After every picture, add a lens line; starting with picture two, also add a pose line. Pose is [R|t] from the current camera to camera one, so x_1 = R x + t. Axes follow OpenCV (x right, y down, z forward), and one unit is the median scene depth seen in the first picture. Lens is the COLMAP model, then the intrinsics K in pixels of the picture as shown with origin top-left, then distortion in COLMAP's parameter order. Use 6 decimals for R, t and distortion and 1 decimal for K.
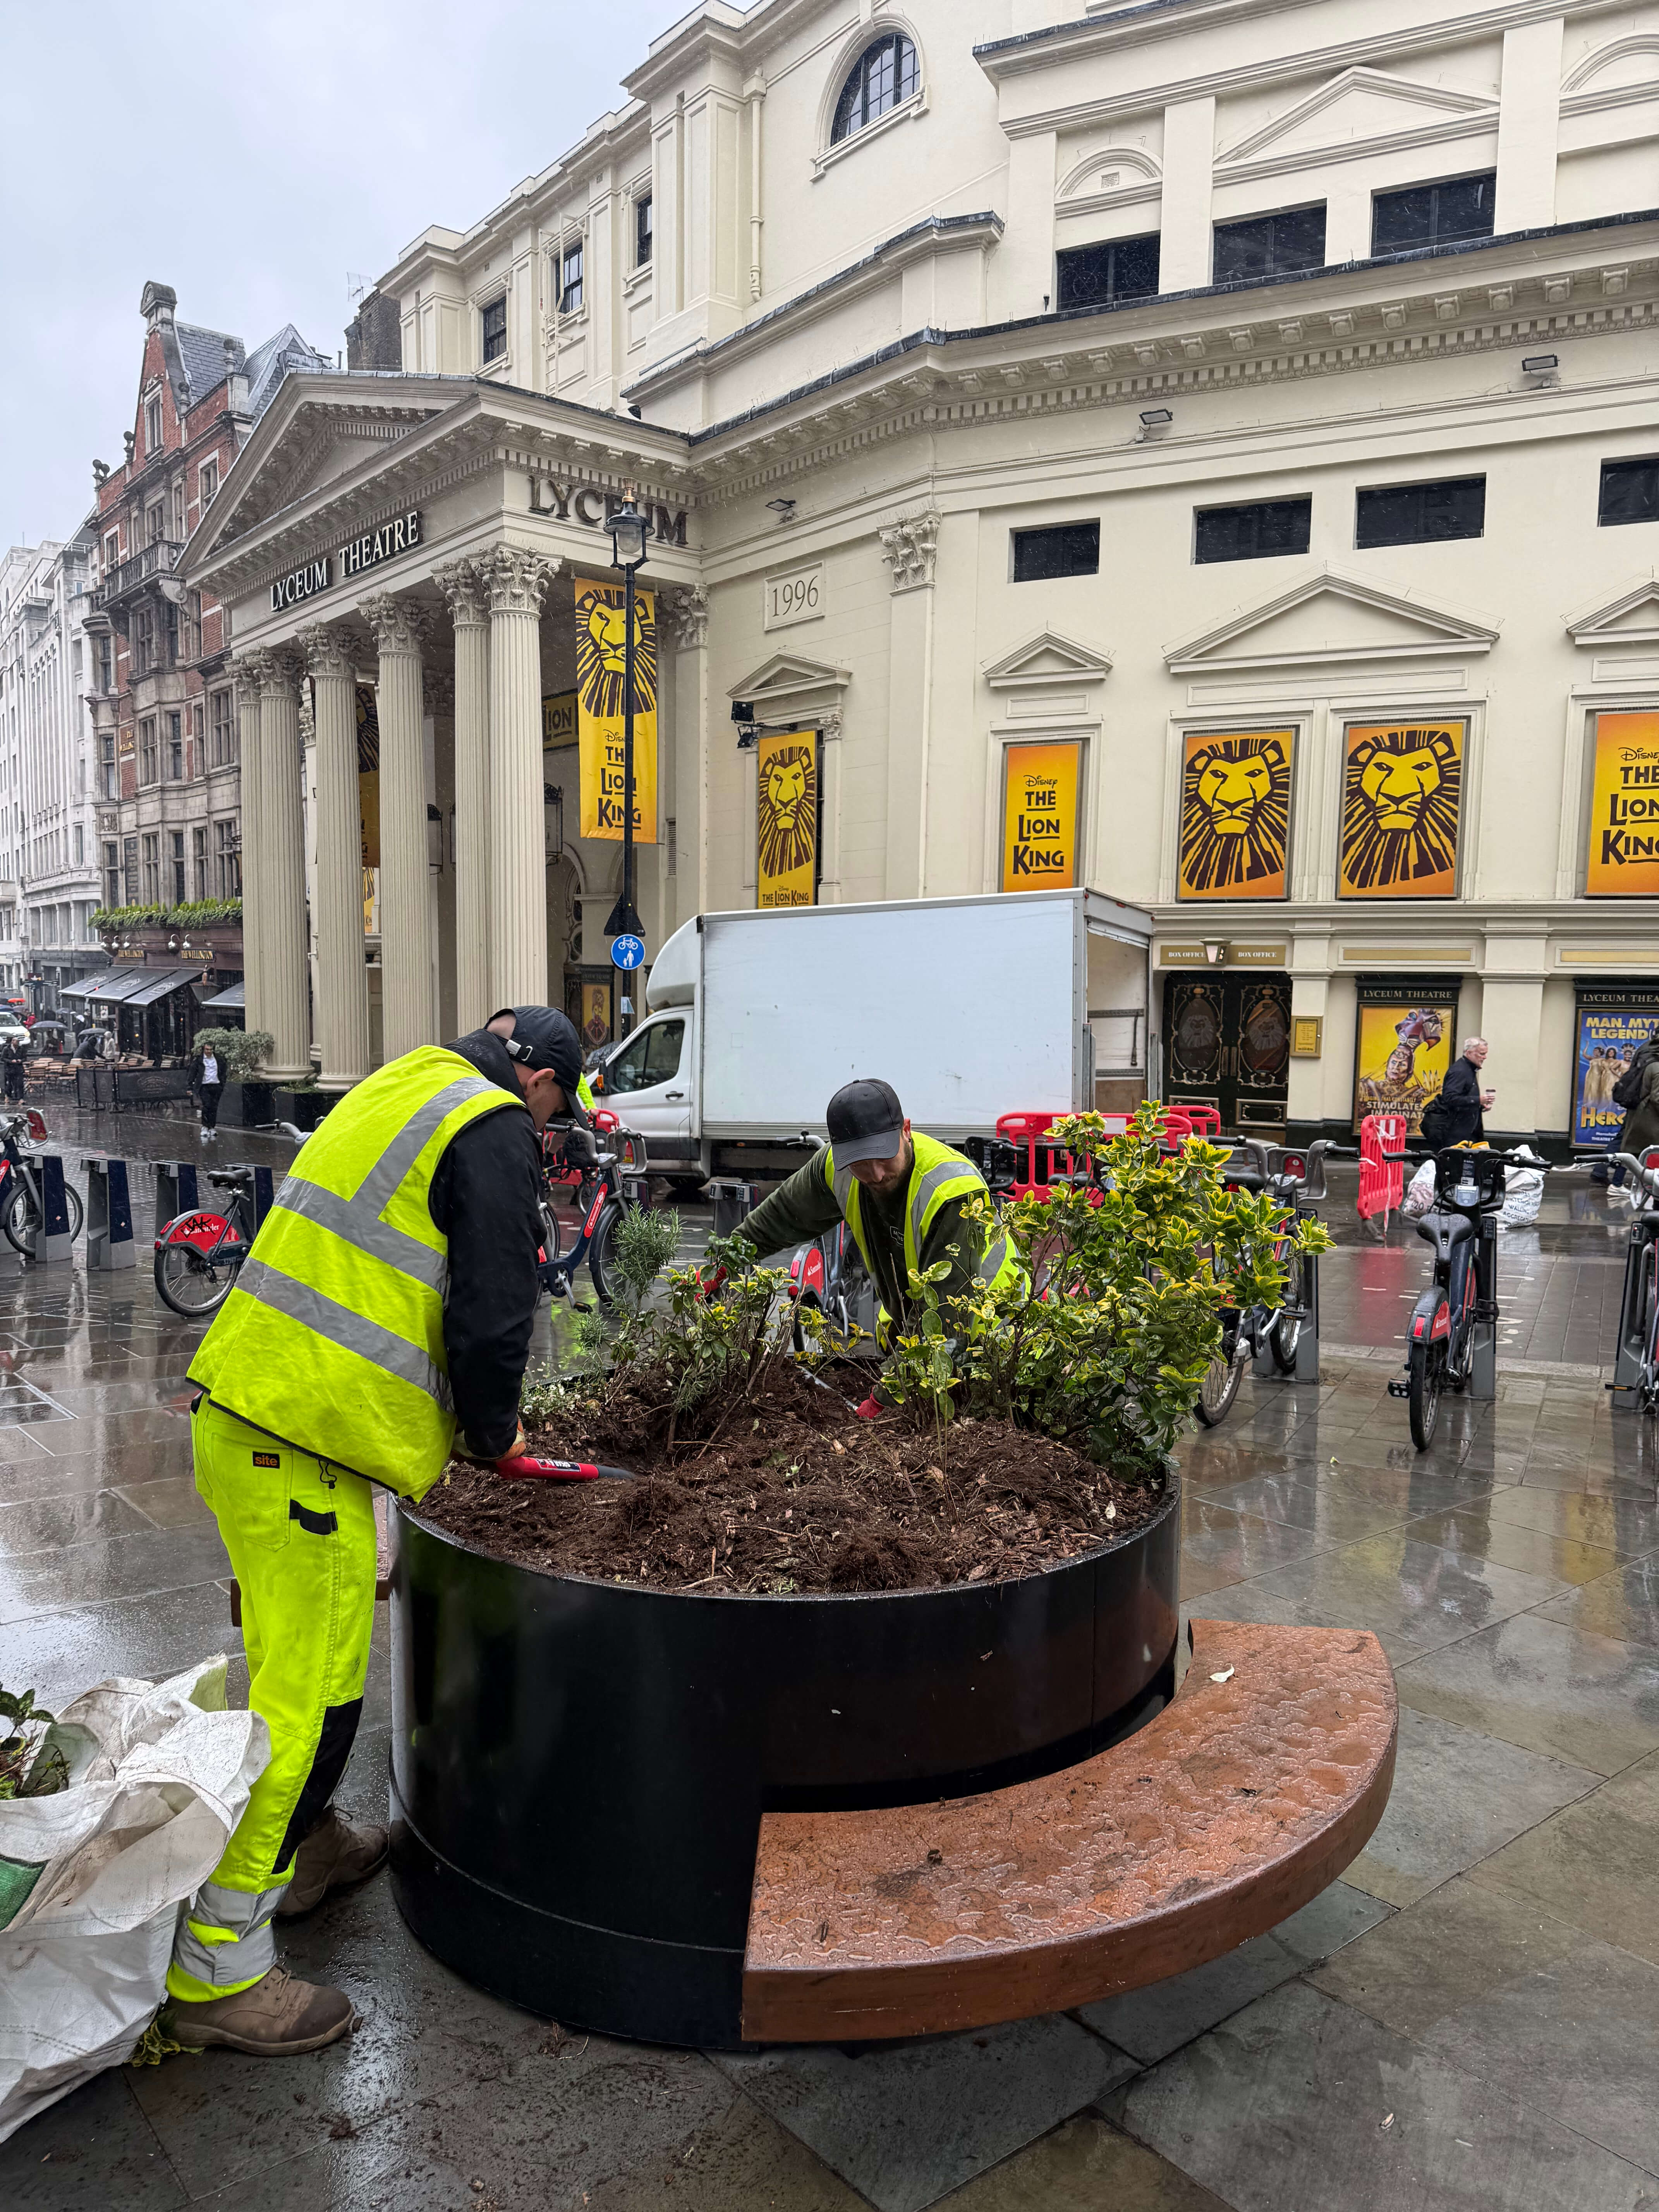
lens RADIAL K [[1566.0, 0, 835.0], [0, 1566.0, 1103.4], [0, 0, 1]] dist [0.045472, -0.047379]
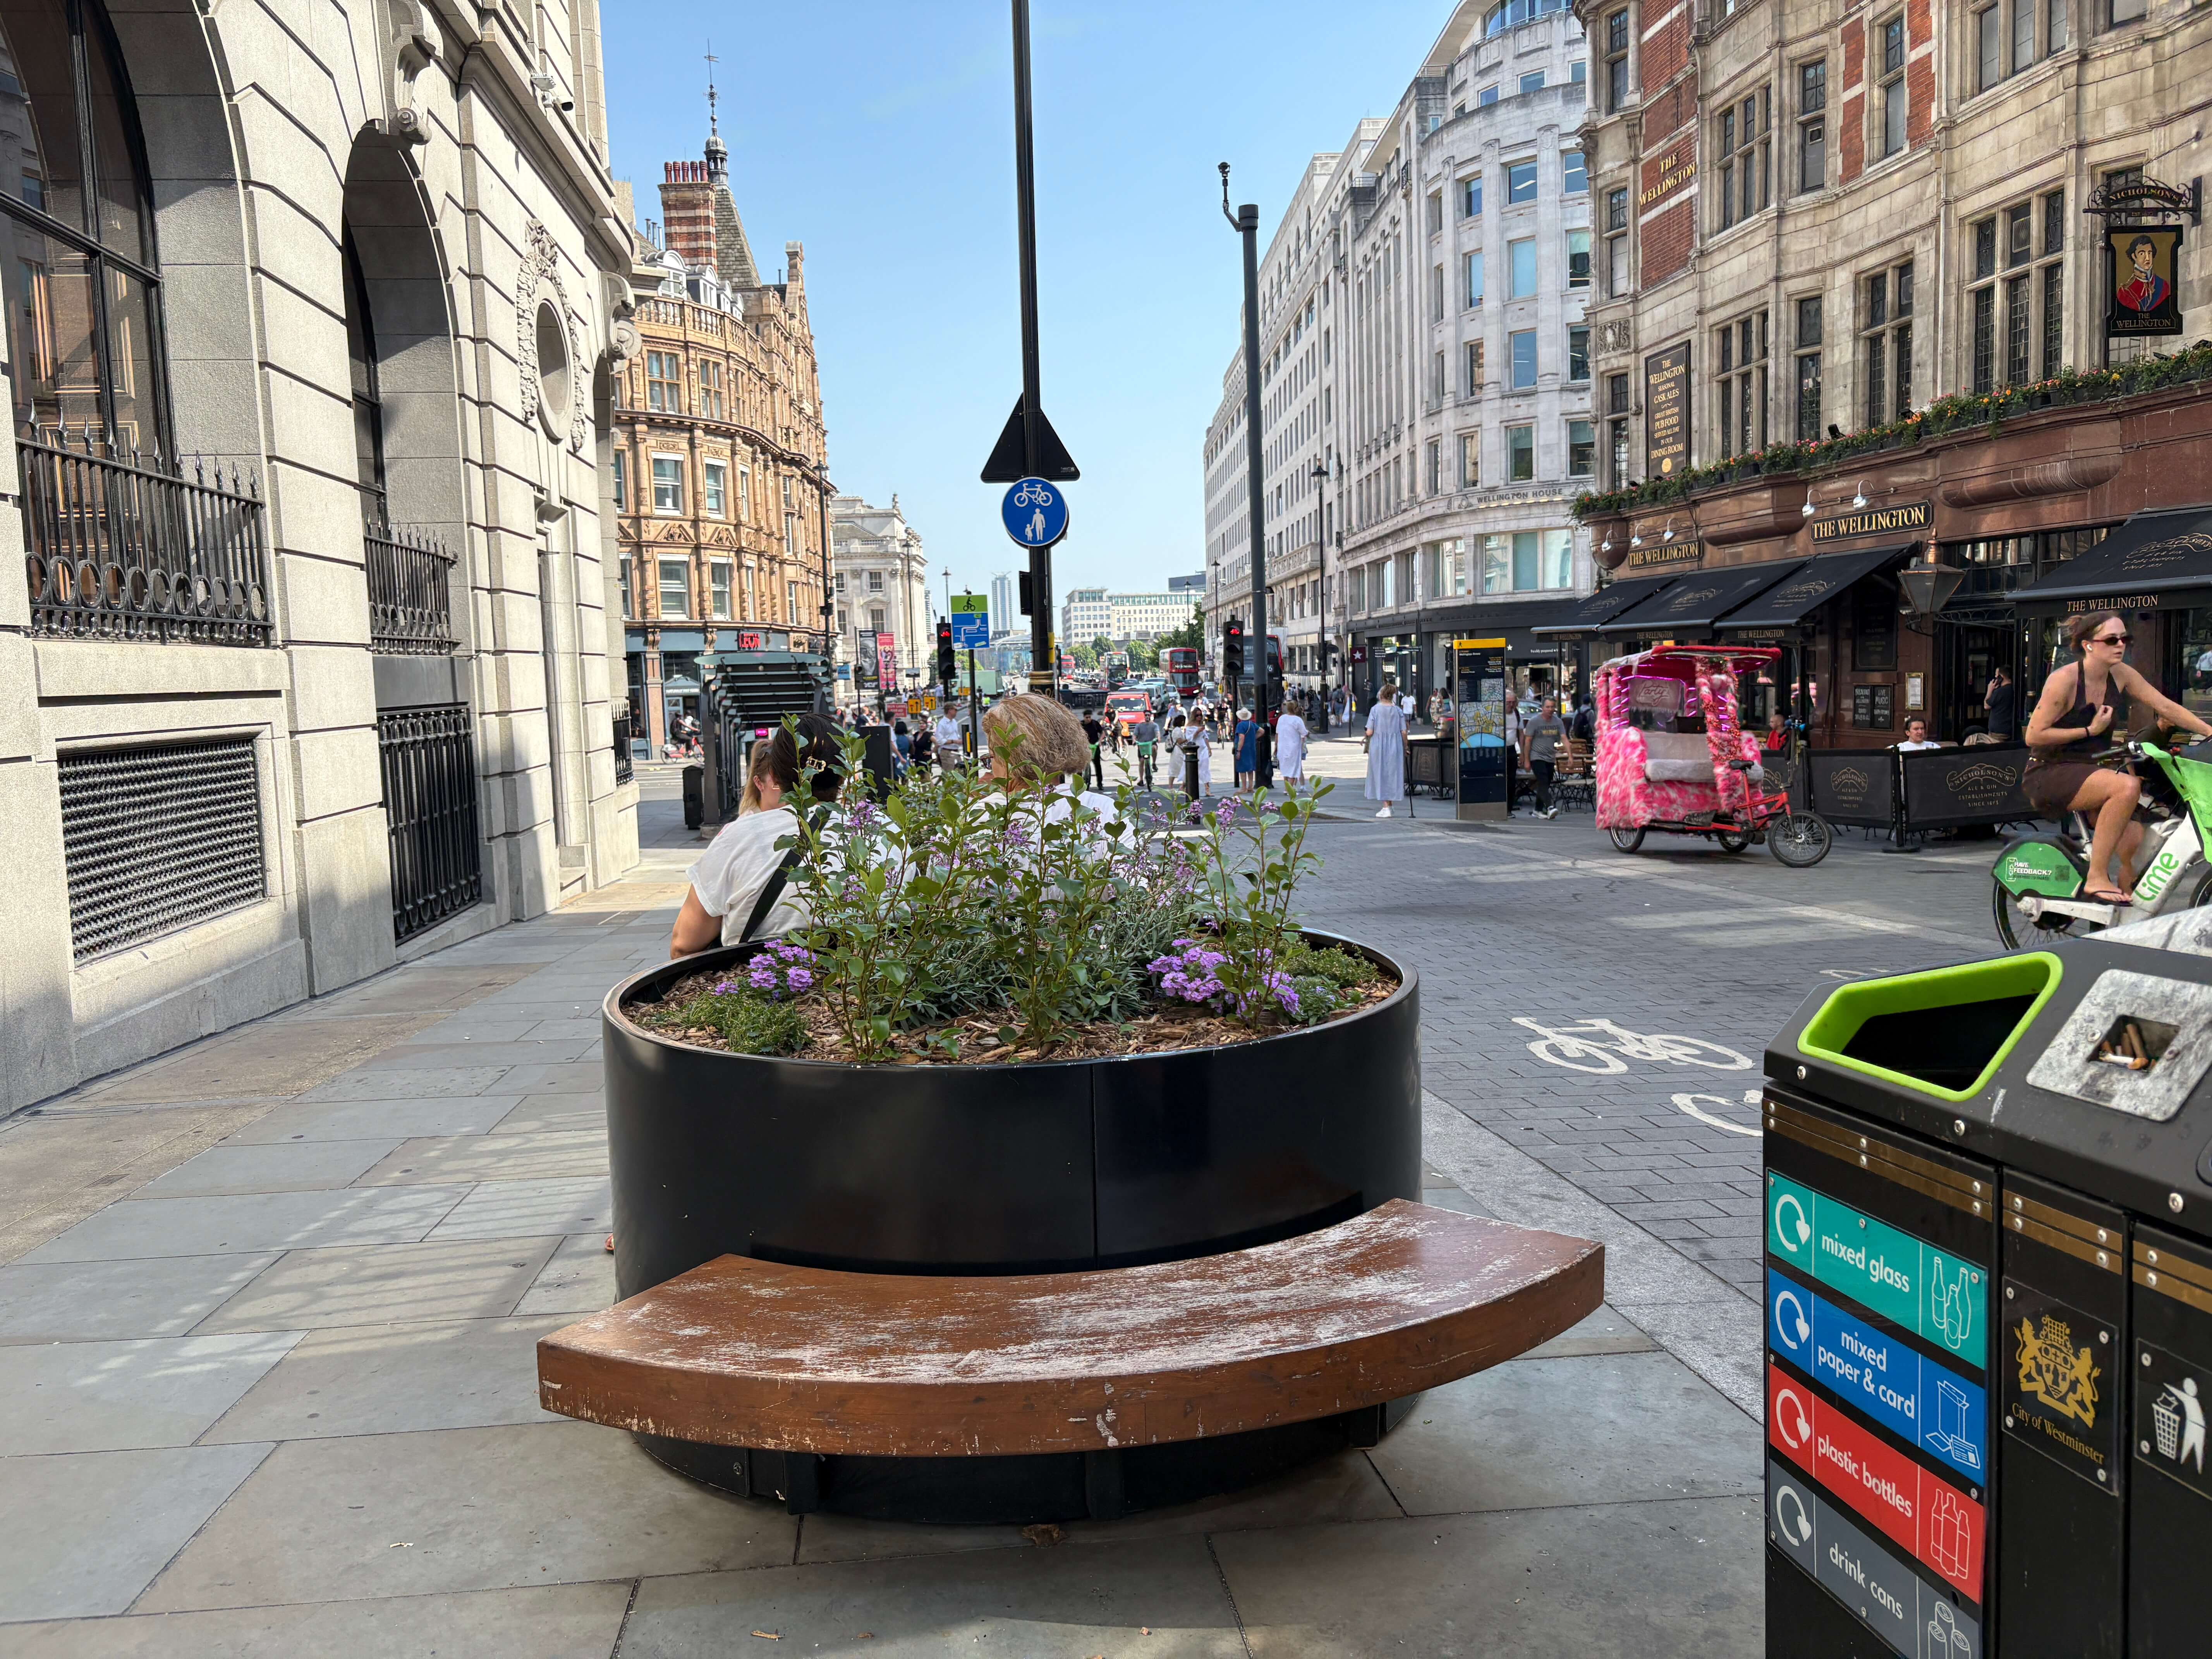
lens RADIAL K [[1691.6, 0, 1108.3], [0, 1691.6, 821.5], [0, 0, 1]] dist [0.044477, -0.045058]
pose [[0.848418, 0.008744, -0.529254, -0.621196], [-0.004926, 0.999951, 0.008623, -0.007085], [0.529304, -0.004709, 0.848419, 0.802594]]
